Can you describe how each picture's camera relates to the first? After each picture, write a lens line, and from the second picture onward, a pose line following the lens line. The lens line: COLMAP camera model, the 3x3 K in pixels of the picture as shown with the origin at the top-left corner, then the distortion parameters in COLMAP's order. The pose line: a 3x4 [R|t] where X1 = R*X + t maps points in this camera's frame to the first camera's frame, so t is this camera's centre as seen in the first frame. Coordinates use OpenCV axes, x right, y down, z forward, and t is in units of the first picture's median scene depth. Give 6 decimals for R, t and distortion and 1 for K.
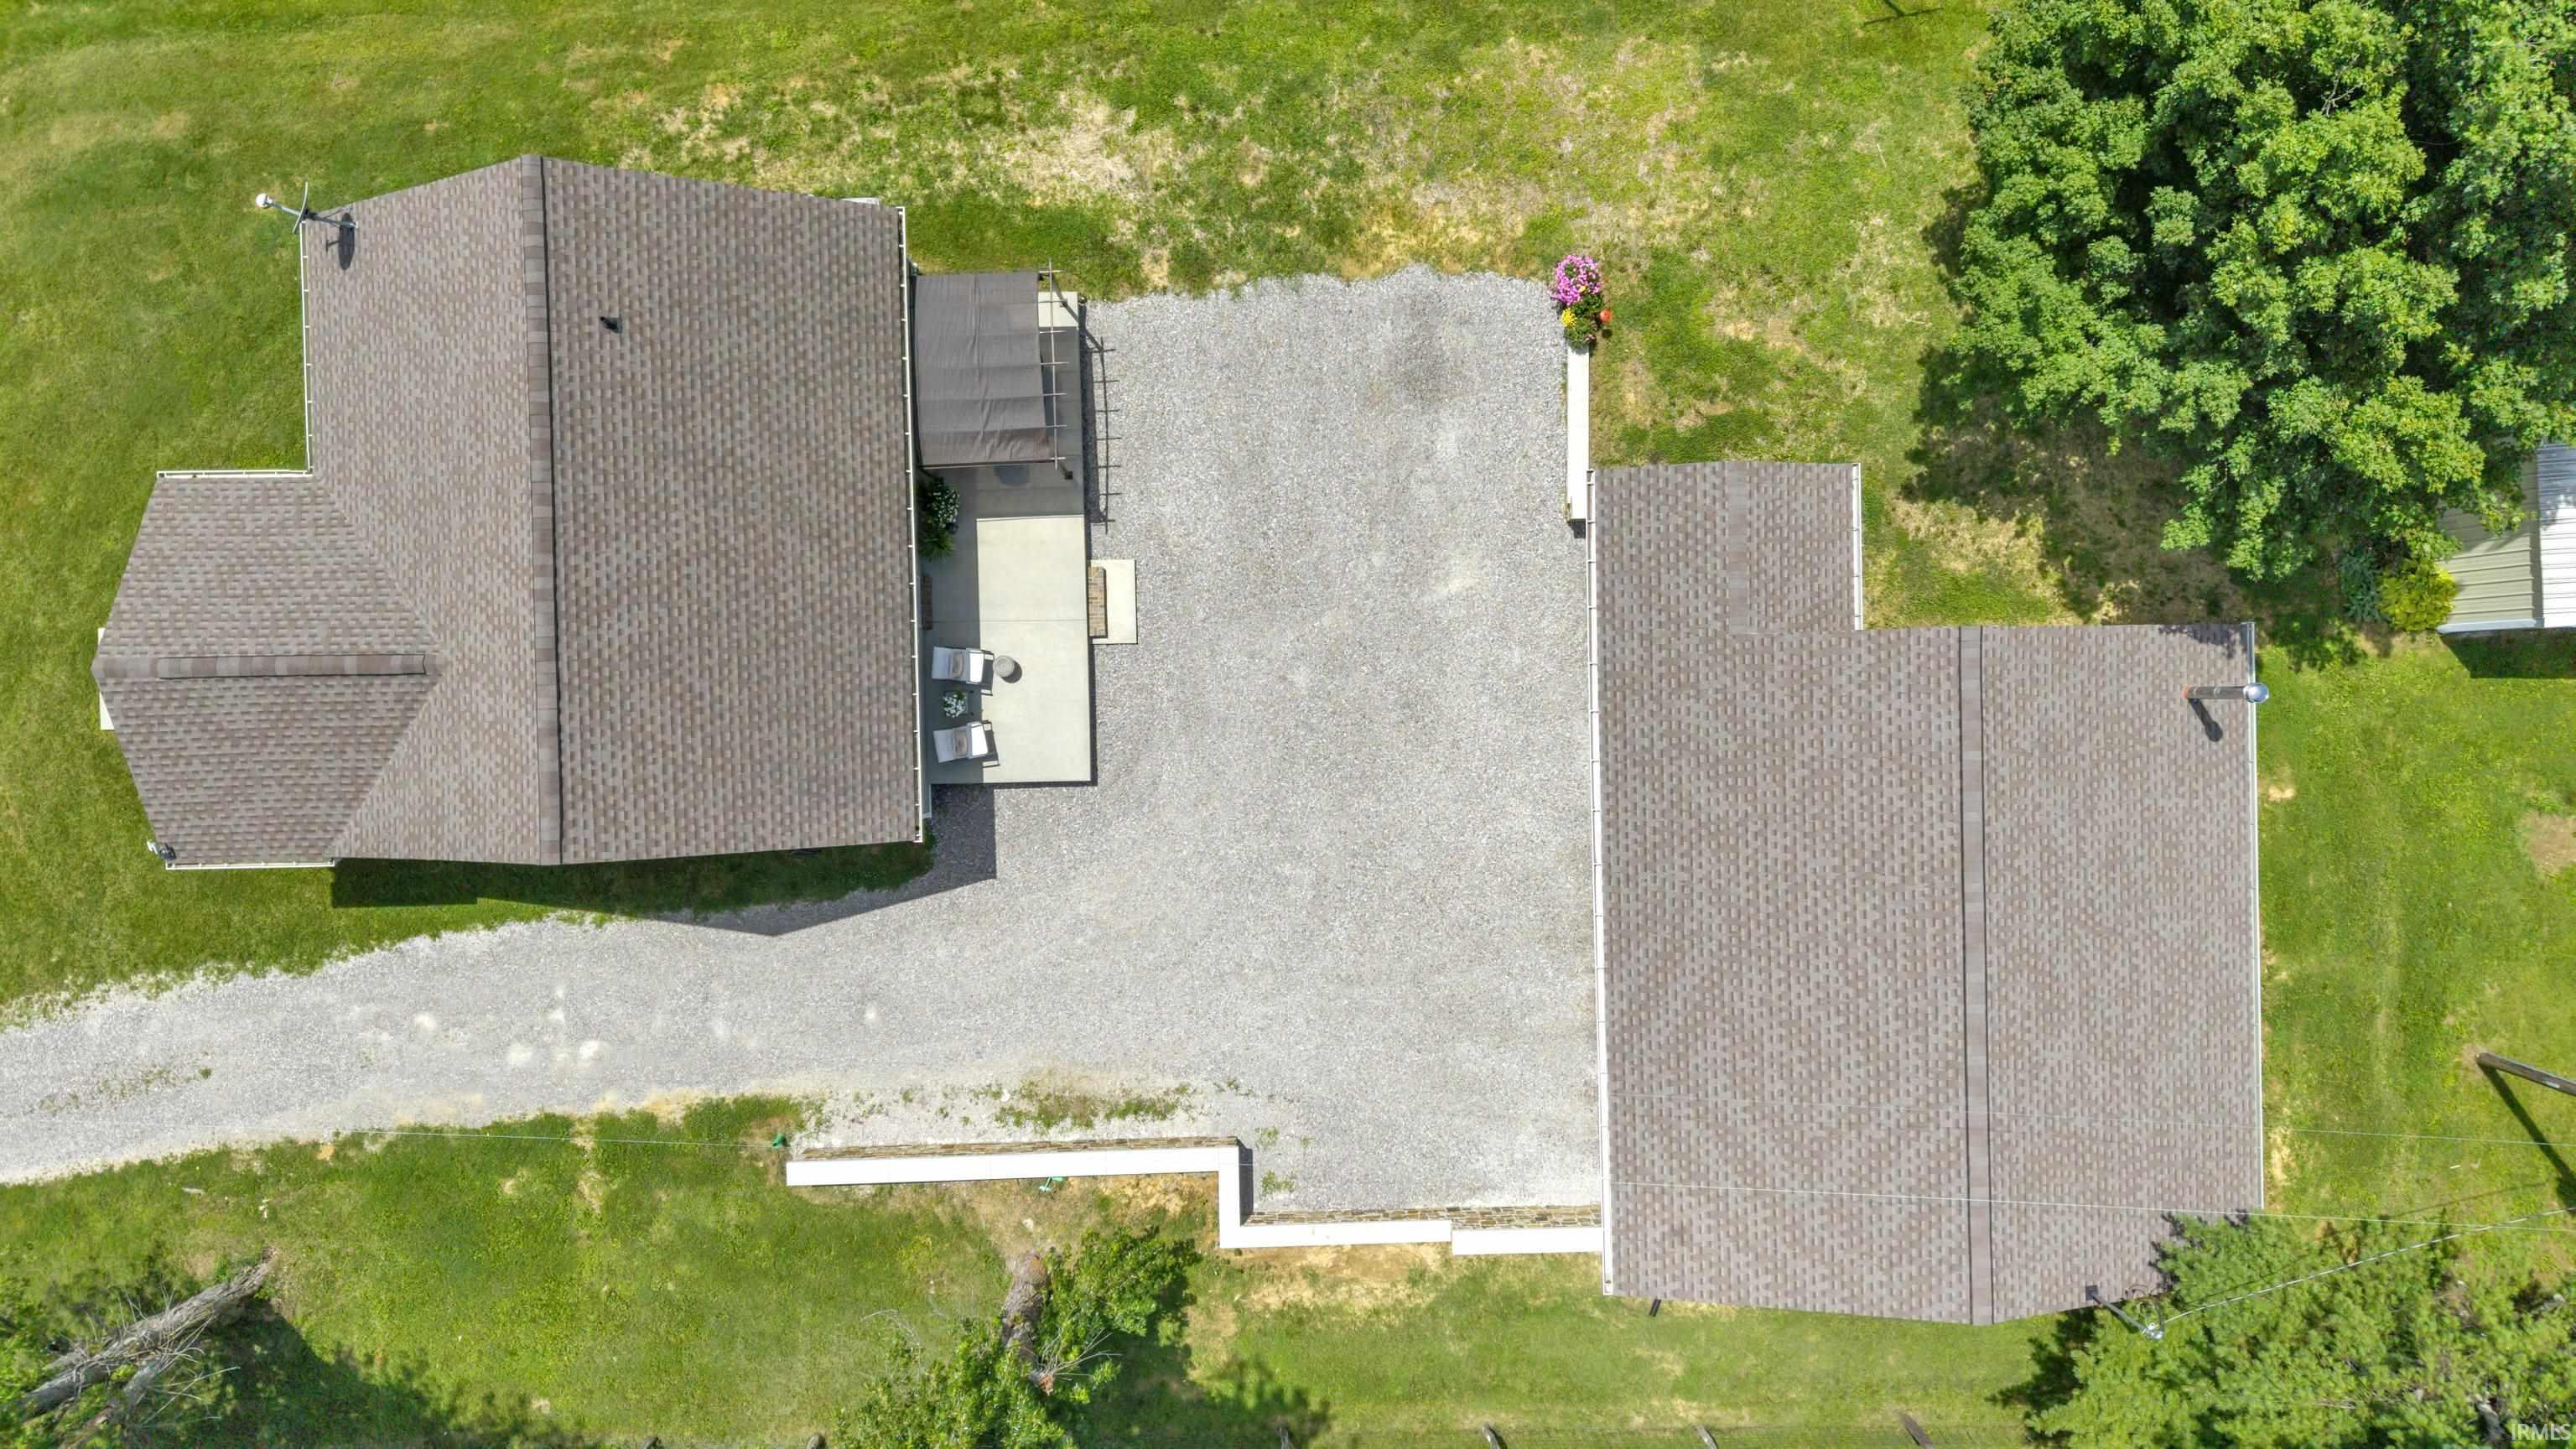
lens RADIAL K [[1825.9, 0, 1288.0], [0, 1825.9, 724.5], [0, 0, 1]] dist [-0.002243, -0.001784]
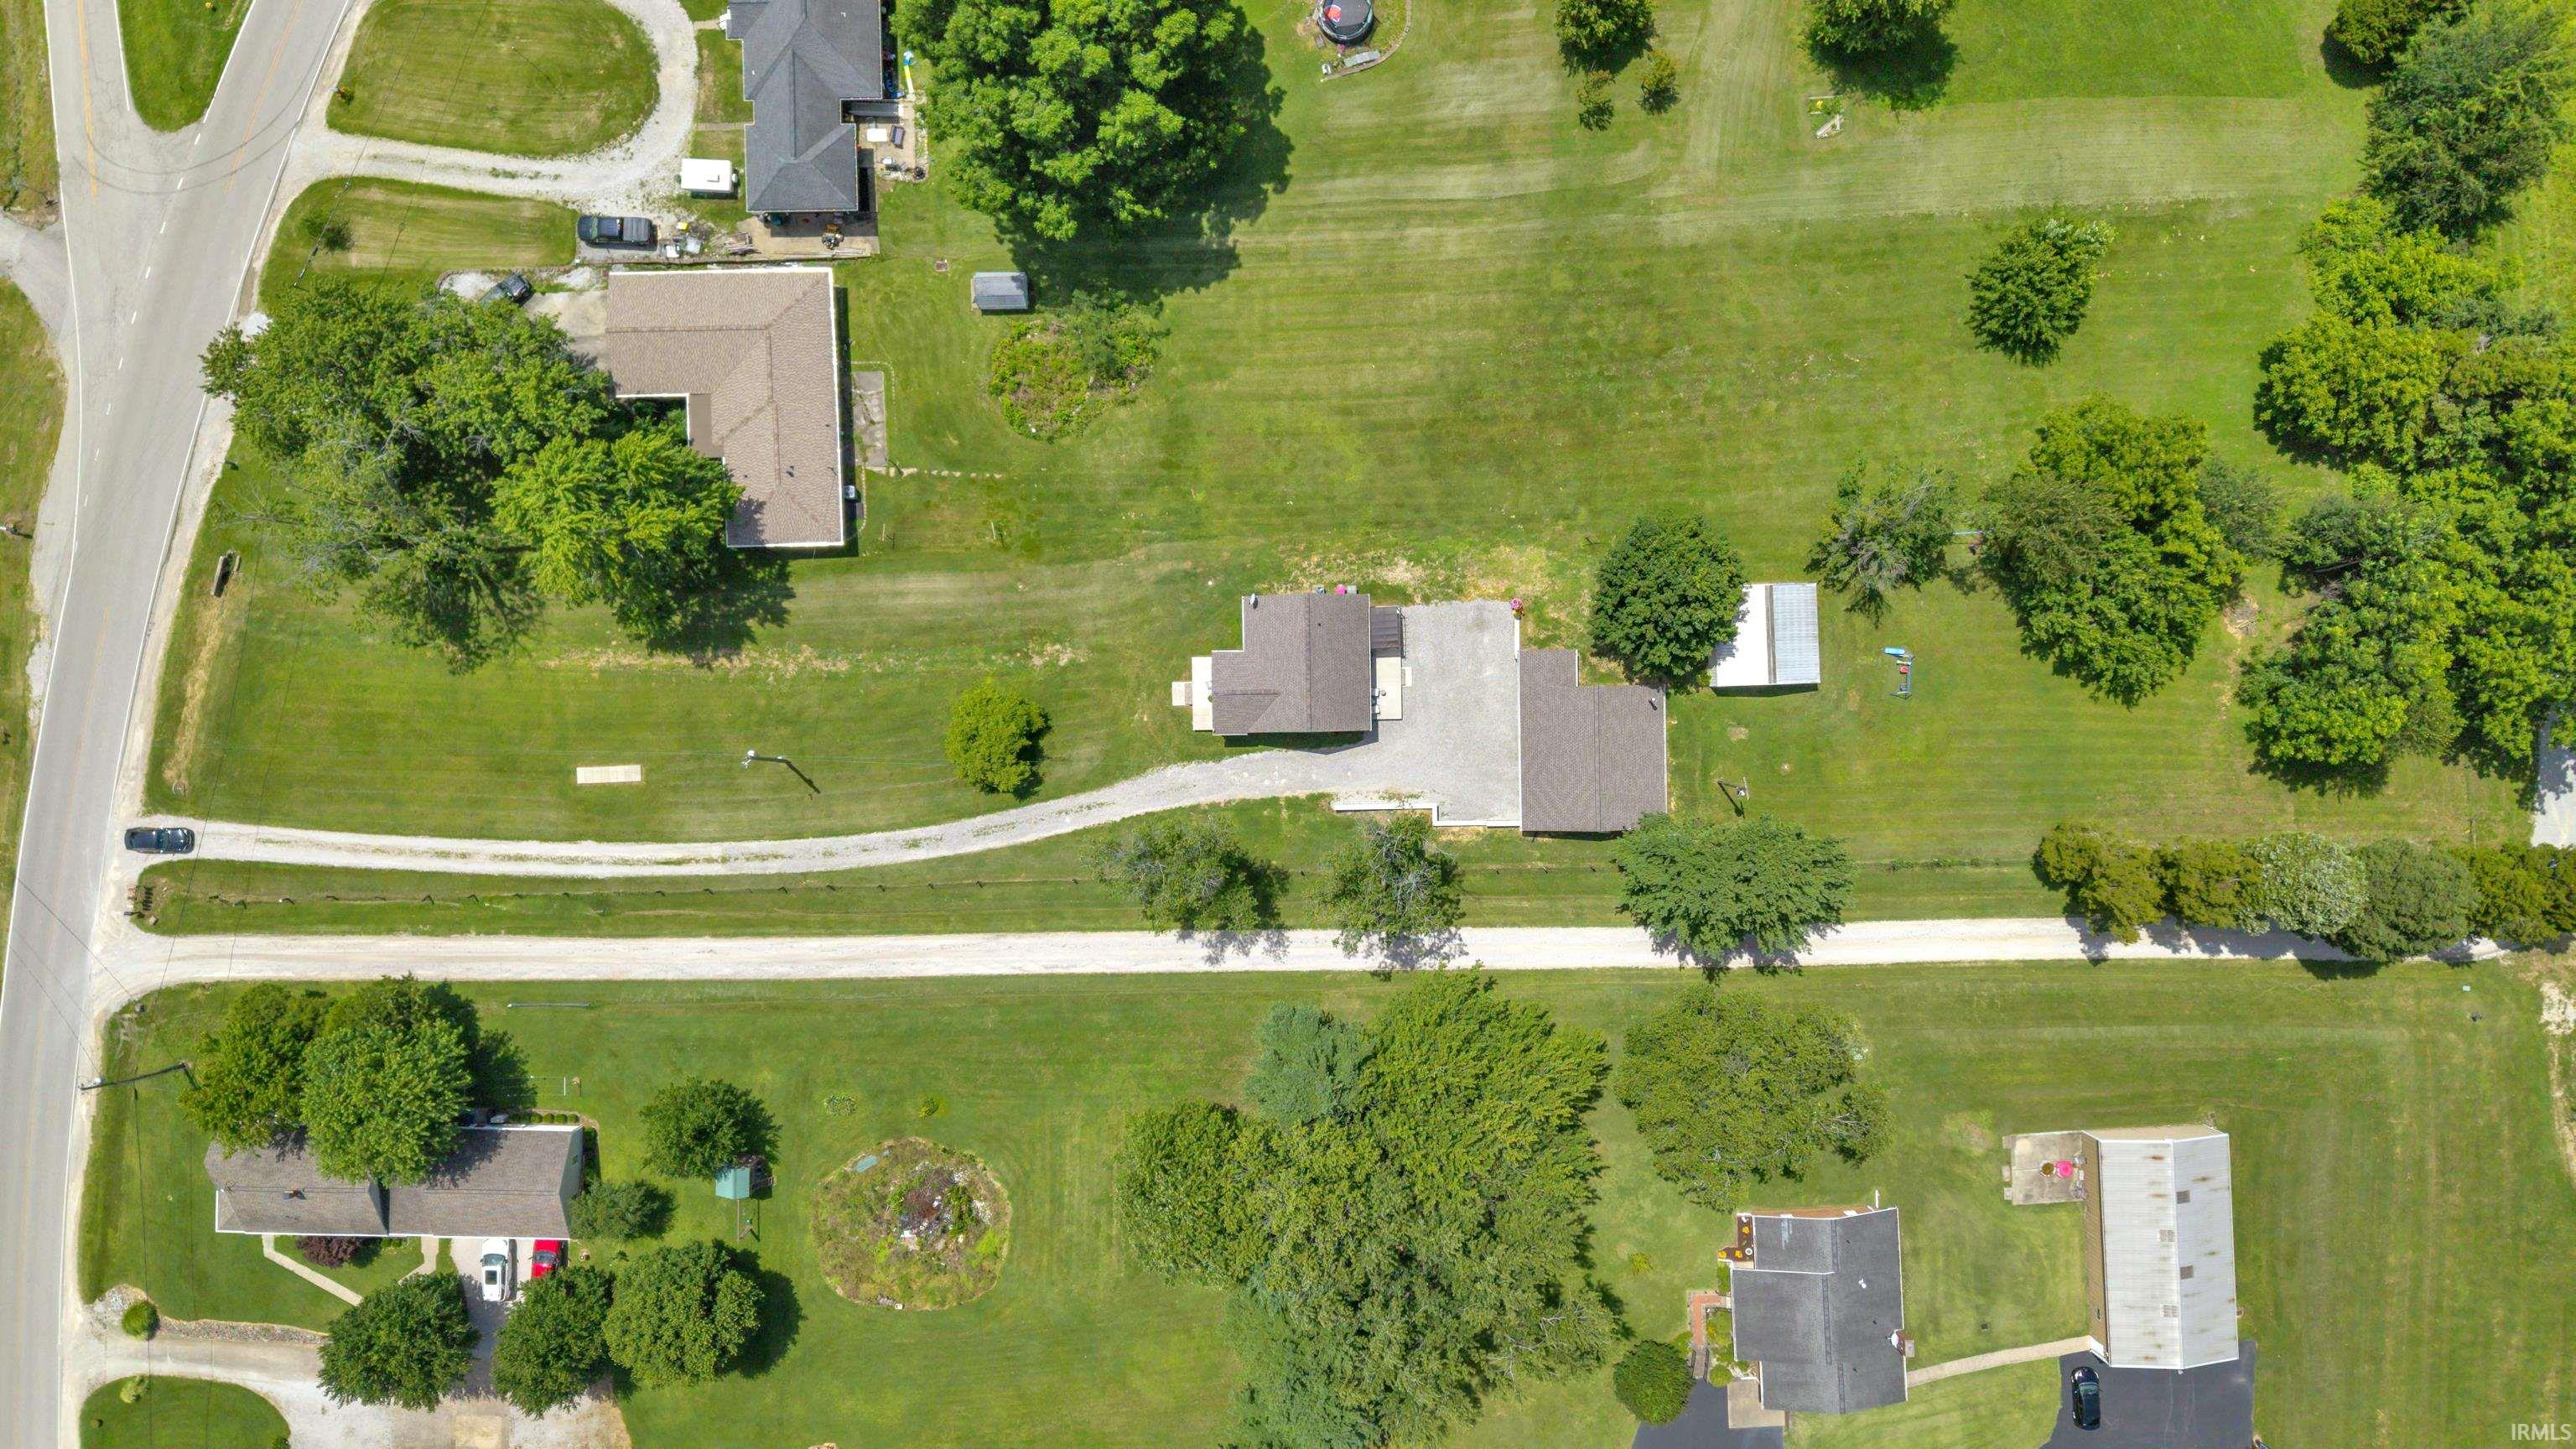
lens RADIAL K [[1789.8, 0, 1245.6], [0, 1789.8, 714.3], [0, 0, 1]] dist [-0.005175, -0.004412]
pose [[0.998509, 0.006127, -0.054246, -0.245962], [-0.006651, 0.999933, -0.009498, 0.062081], [0.054184, 0.009845, 0.998482, -3.204399]]
